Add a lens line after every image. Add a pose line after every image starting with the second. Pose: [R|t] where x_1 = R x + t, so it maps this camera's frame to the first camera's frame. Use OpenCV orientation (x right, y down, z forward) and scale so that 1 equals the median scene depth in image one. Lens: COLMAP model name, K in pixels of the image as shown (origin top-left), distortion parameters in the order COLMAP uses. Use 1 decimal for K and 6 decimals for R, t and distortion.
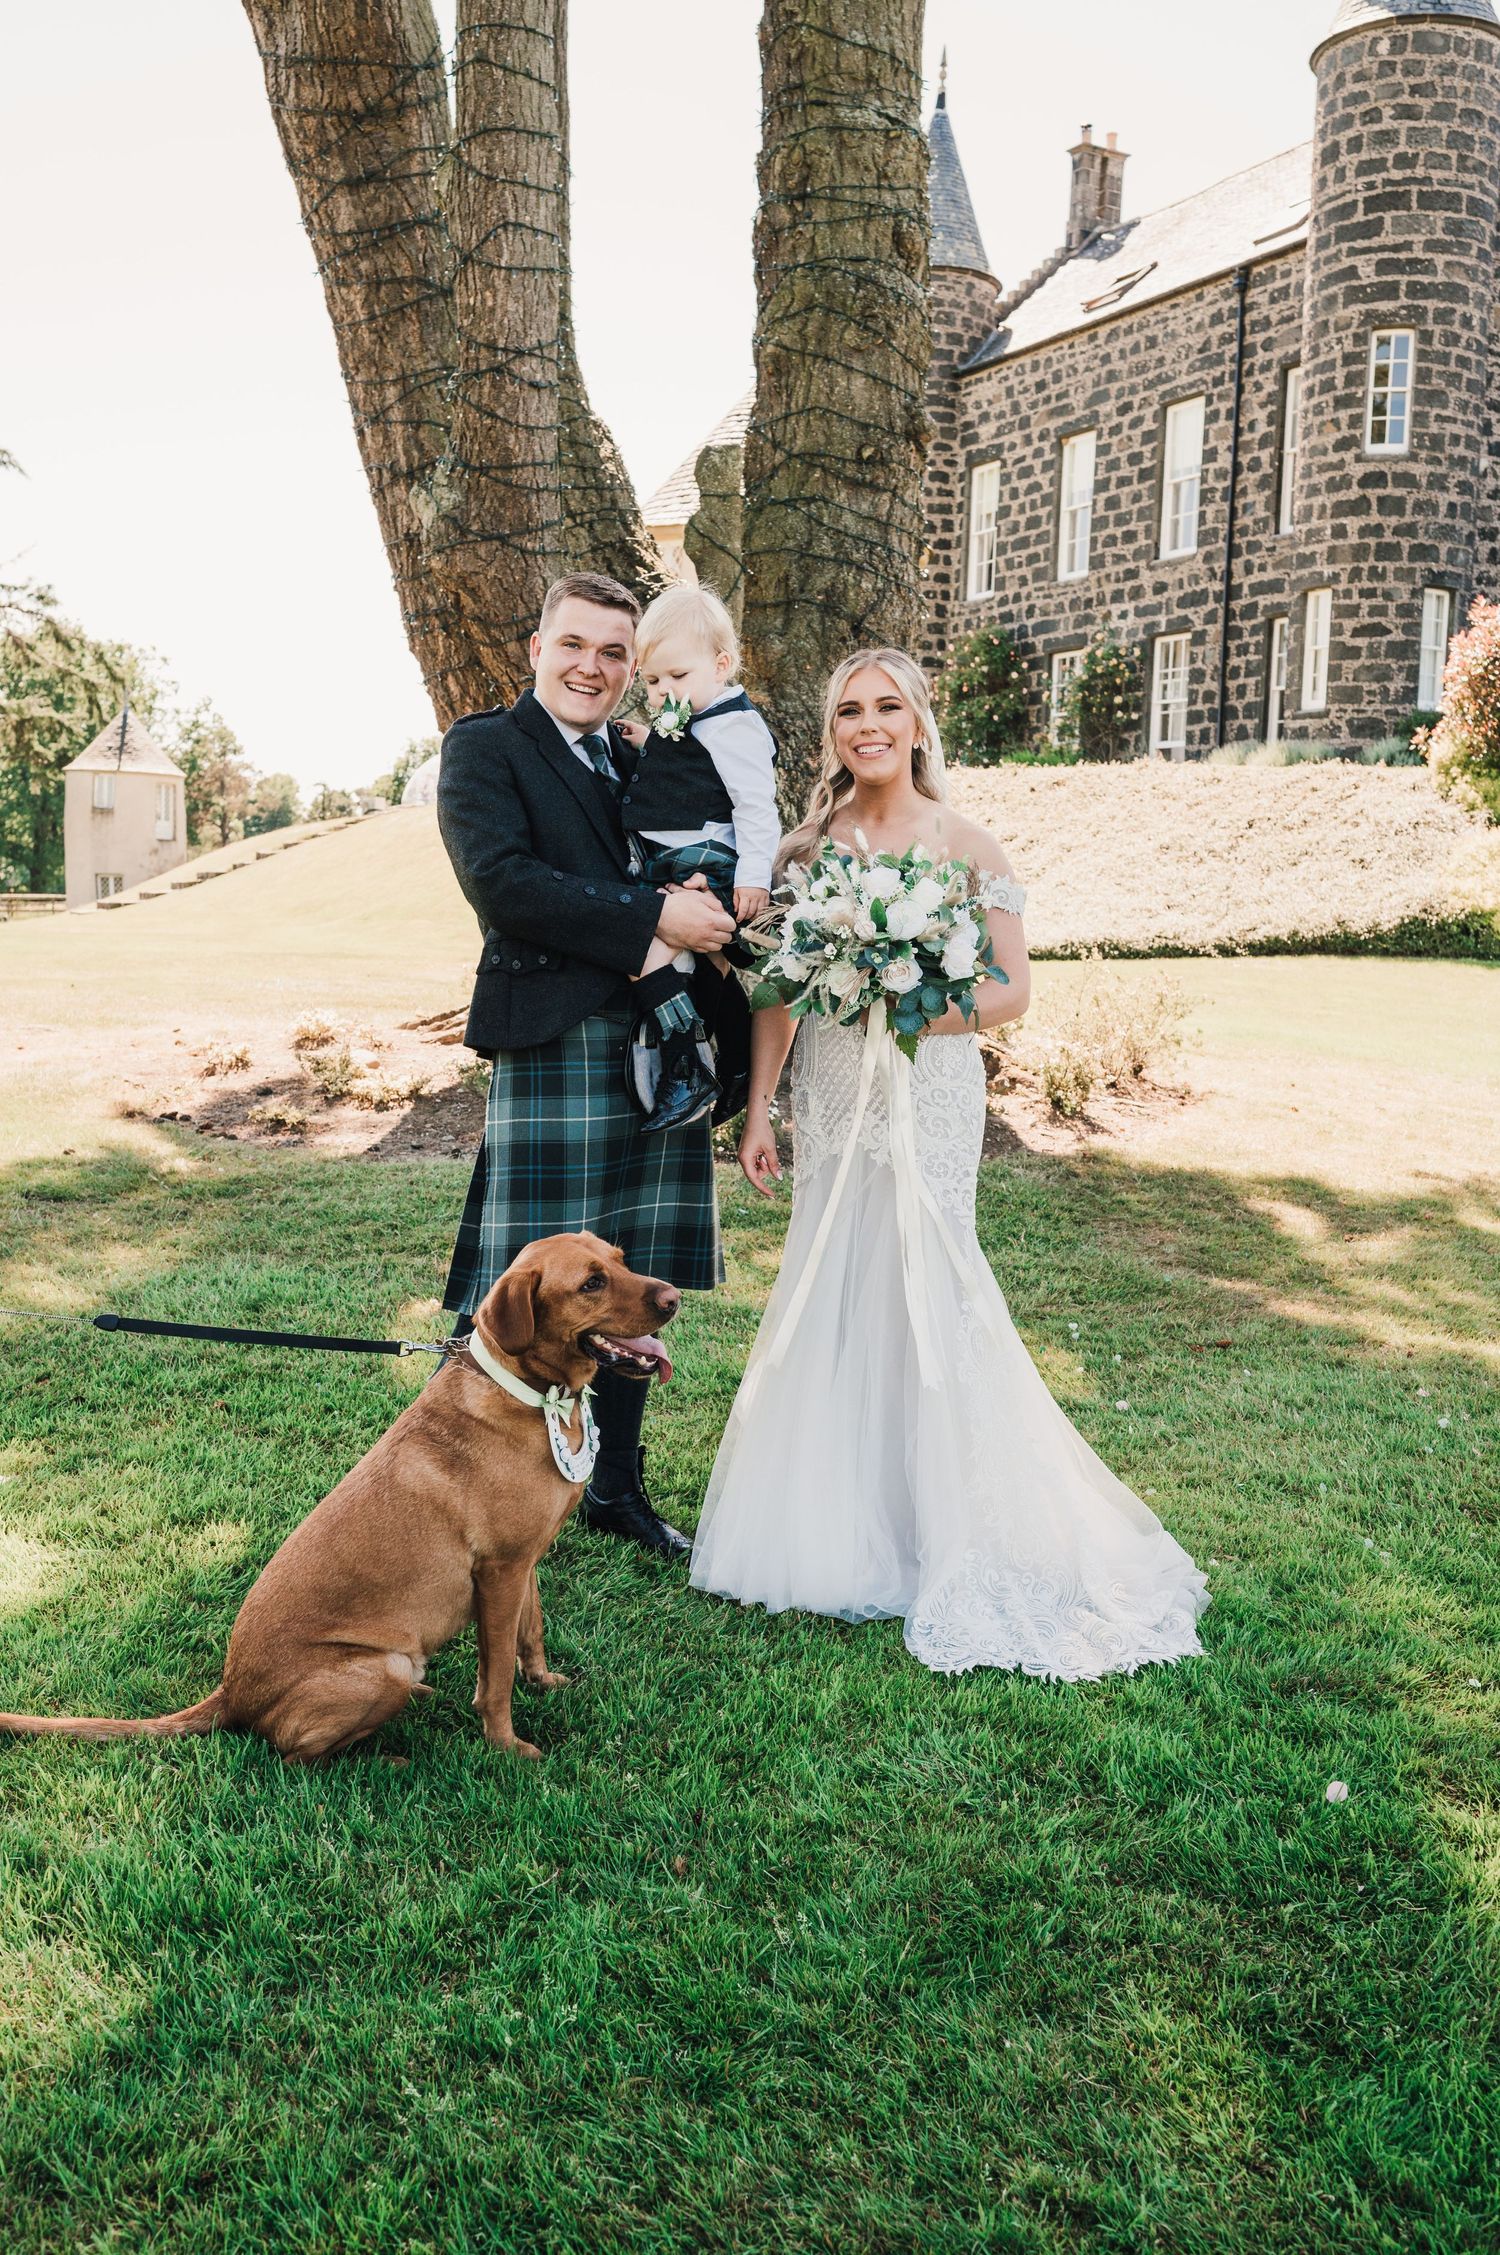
lens RADIAL K [[2126.2, 0, 764.3], [0, 2126.2, 1114.9], [0, 0, 1]] dist [-0.002854, 0.000000]
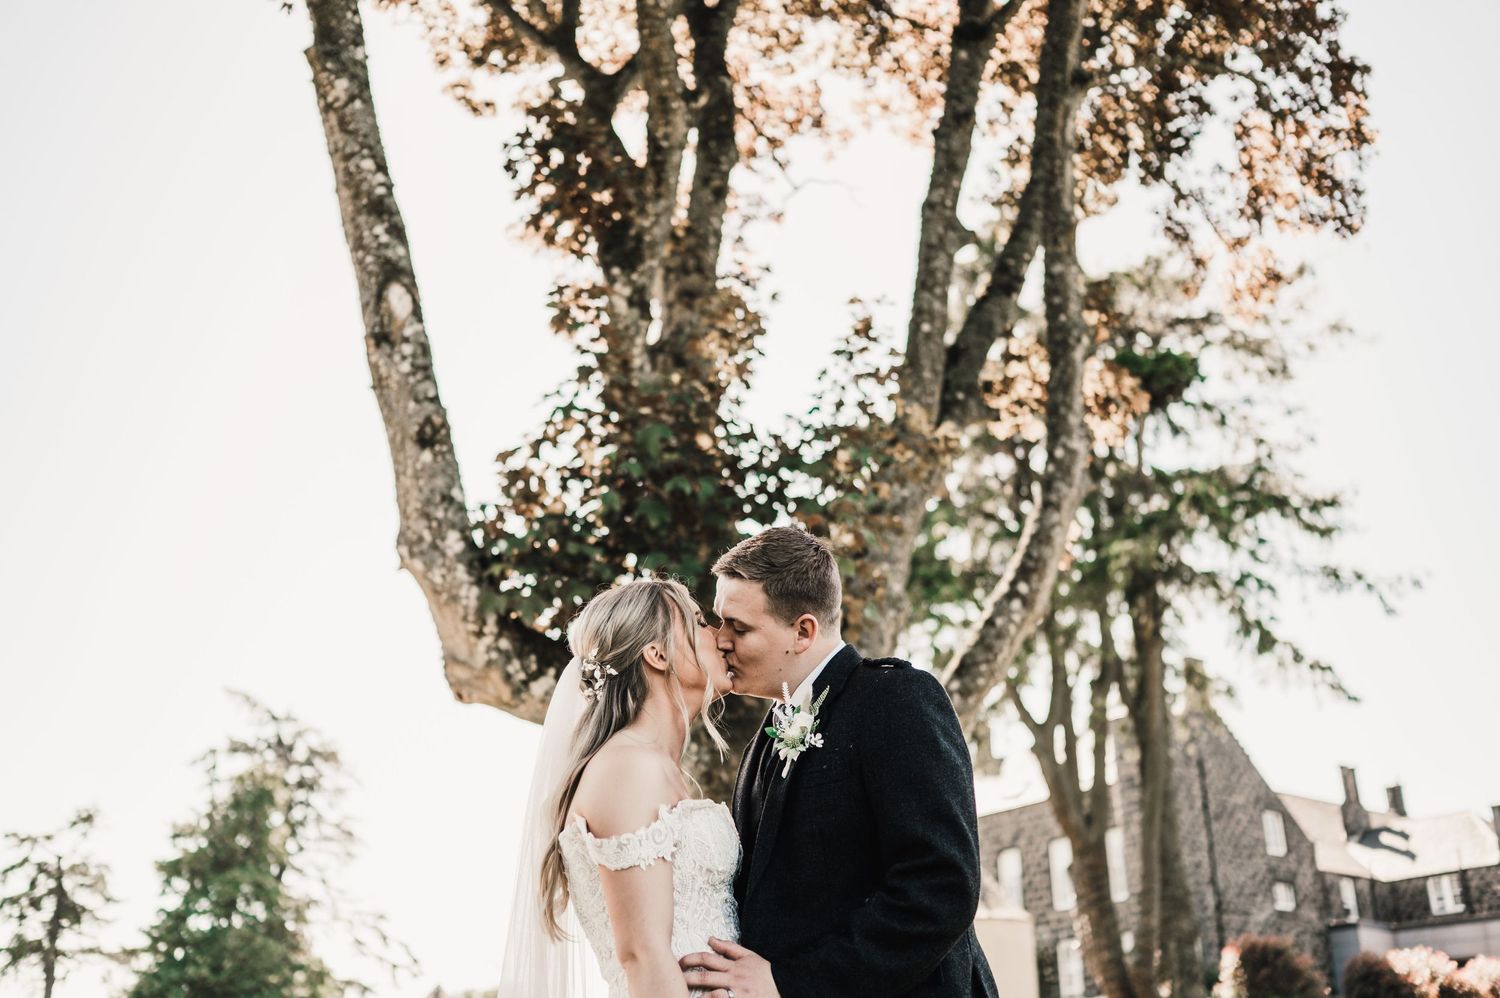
lens RADIAL K [[1414.4, 0, 748.3], [0, 1414.4, 507.3], [0, 0, 1]] dist [-0.002854, 0.000000]
pose [[0.994064, 0.012058, 0.108123, -0.377166], [0.040949, 0.879284, -0.474534, 0.085270], [-0.100793, 0.476145, 0.873571, -0.615106]]
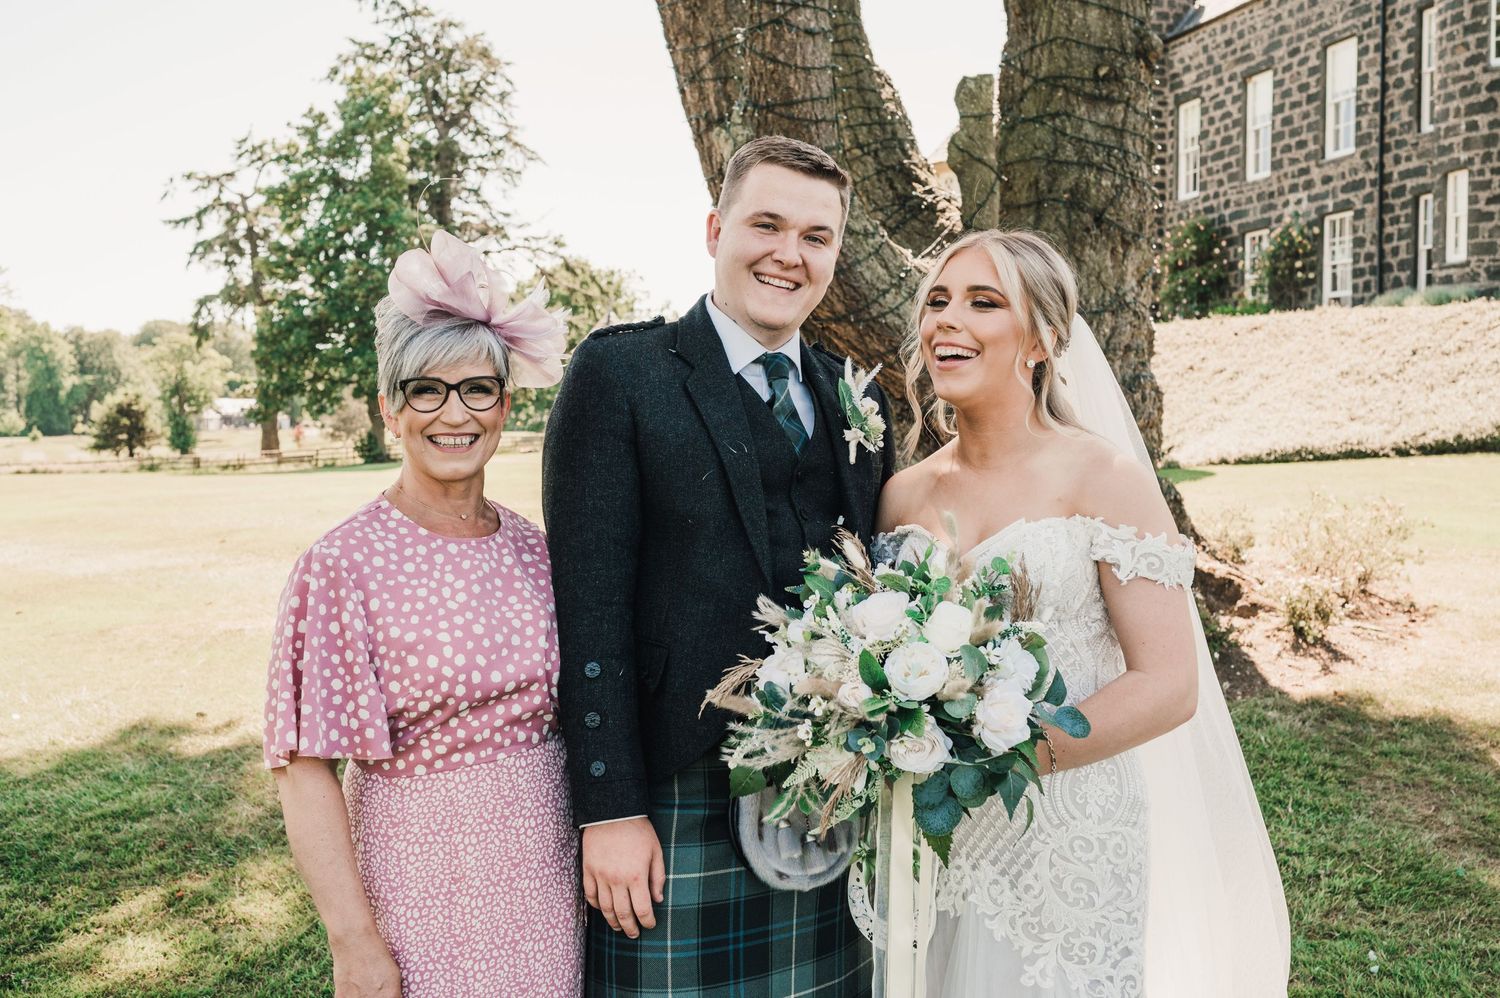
lens RADIAL K [[1414.4, 0, 752.1], [0, 1414.4, 503.3], [0, 0, 1]] dist [-0.002854, 0.000000]
pose [[0.979088, -0.030865, -0.201084, 0.002457], [0.022527, 0.998794, -0.043623, -0.012676], [0.202188, 0.038181, 0.978602, 0.060462]]
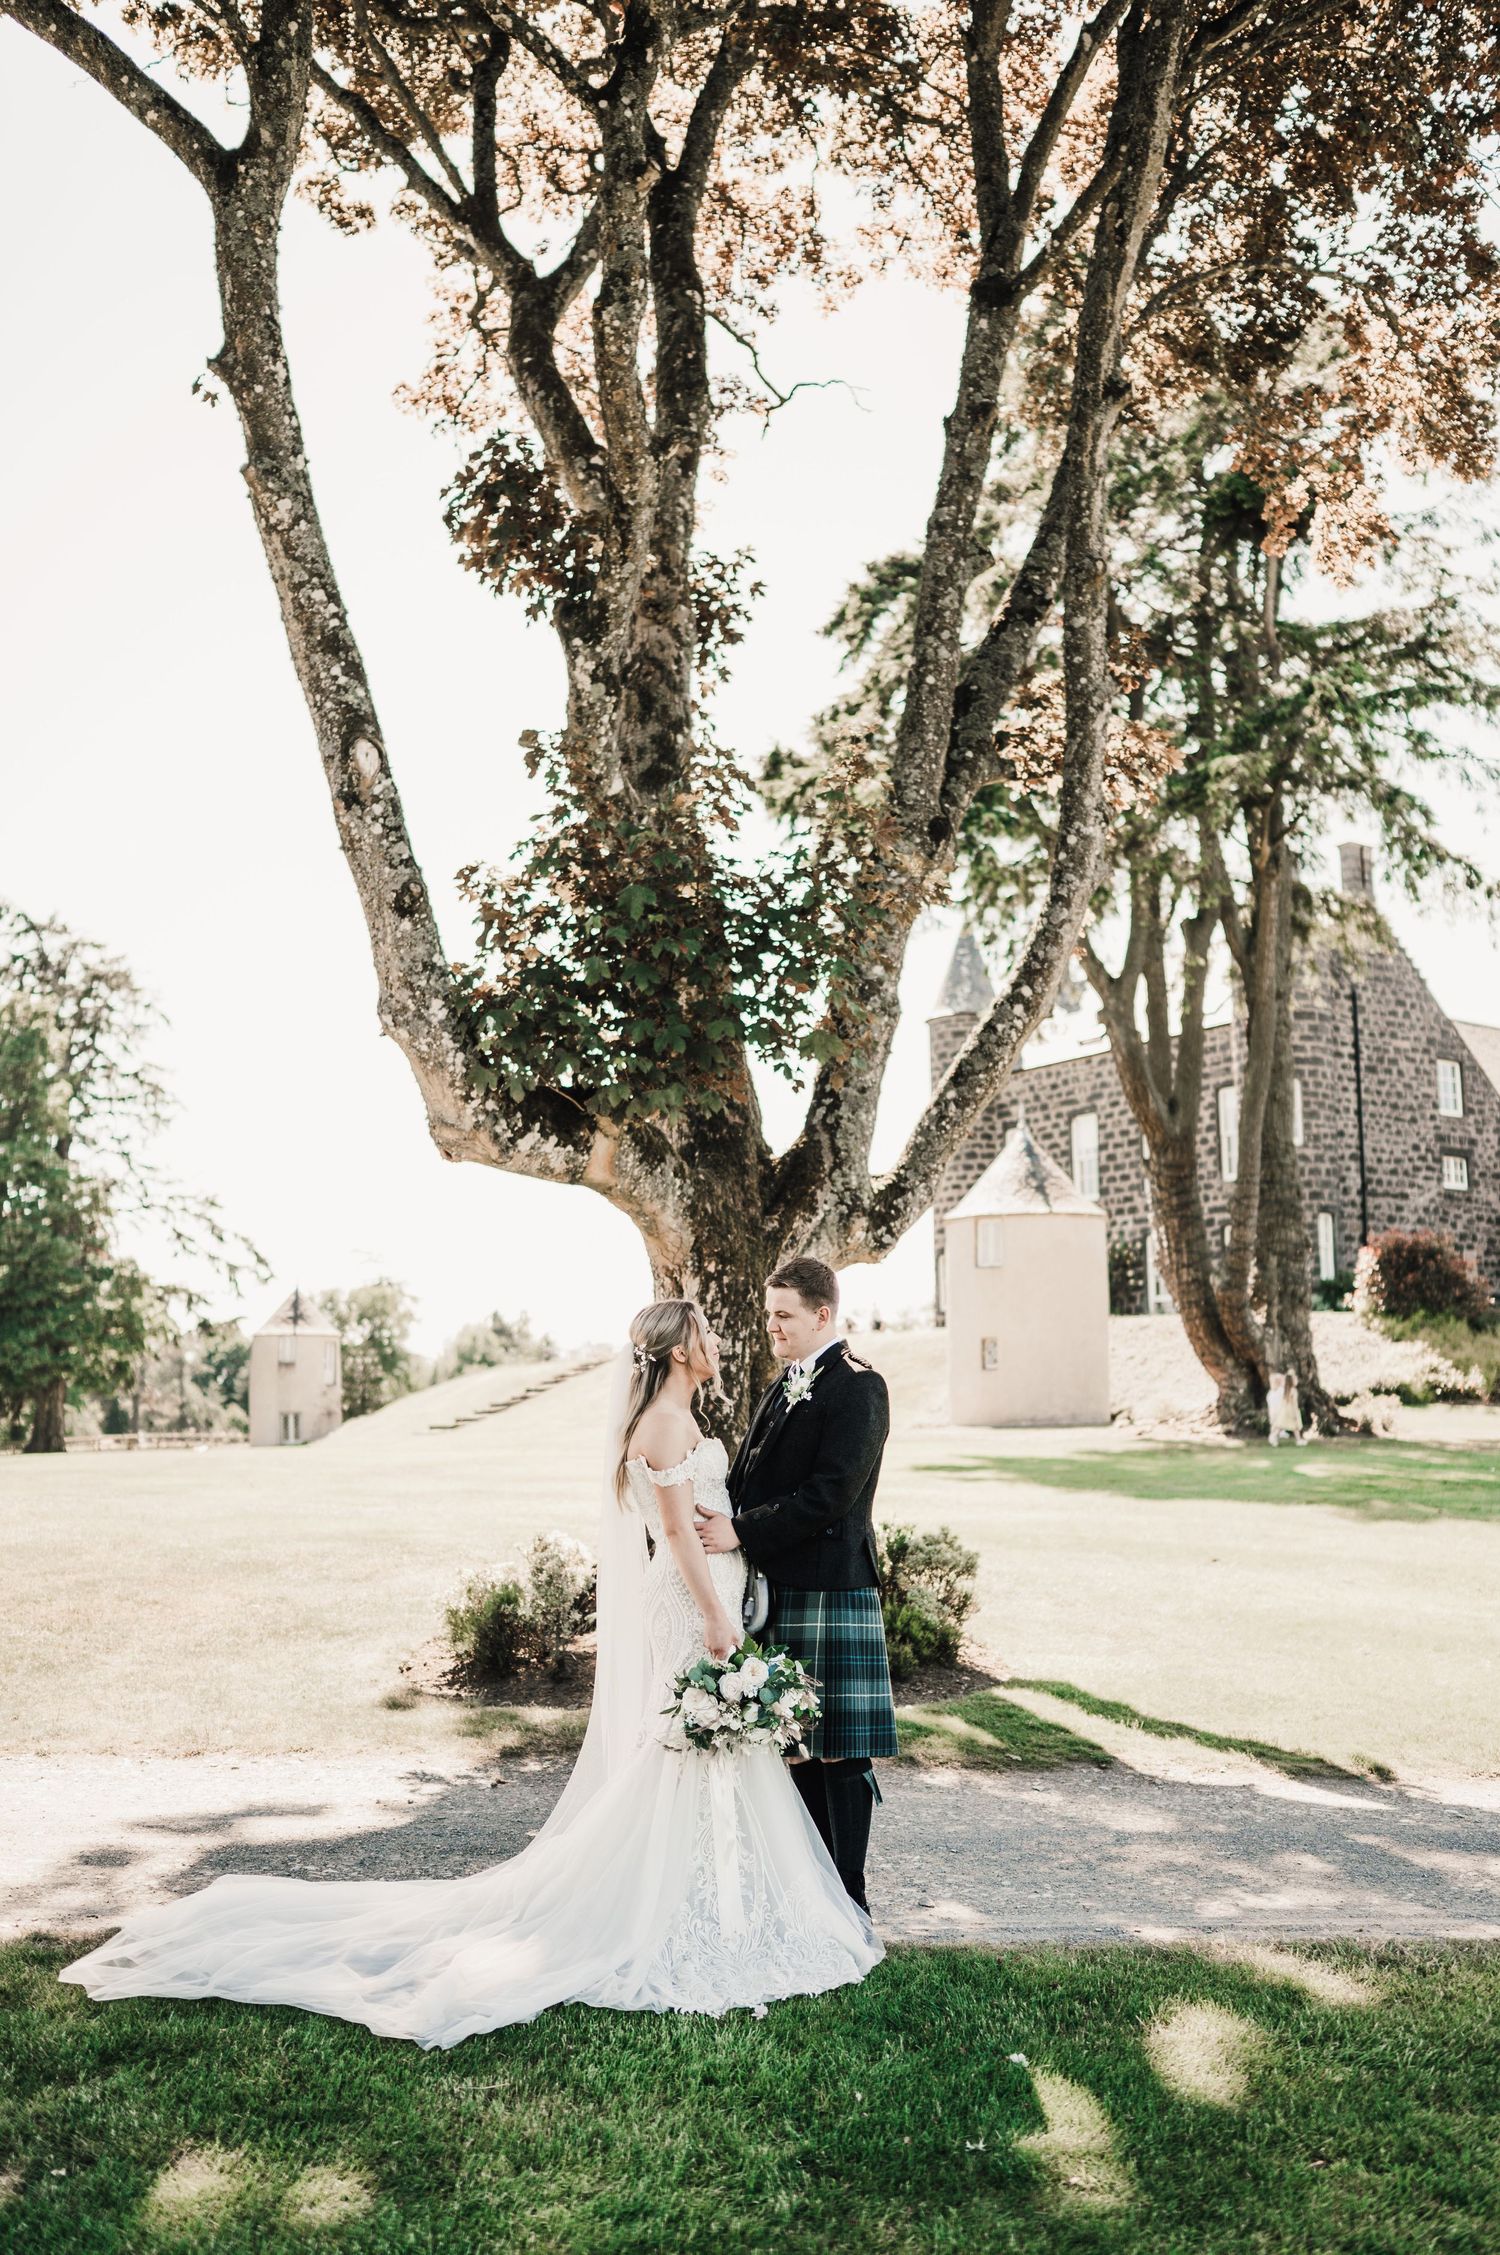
lens RADIAL K [[2126.2, 0, 763.5], [0, 2126.2, 1125.7], [0, 0, 1]] dist [-0.002854, 0.000000]
pose [[0.991619, -0.026592, 0.126432, -0.389769], [0.055896, 0.970564, -0.234267, 0.081679], [-0.116481, 0.239370, 0.963916, -0.725918]]
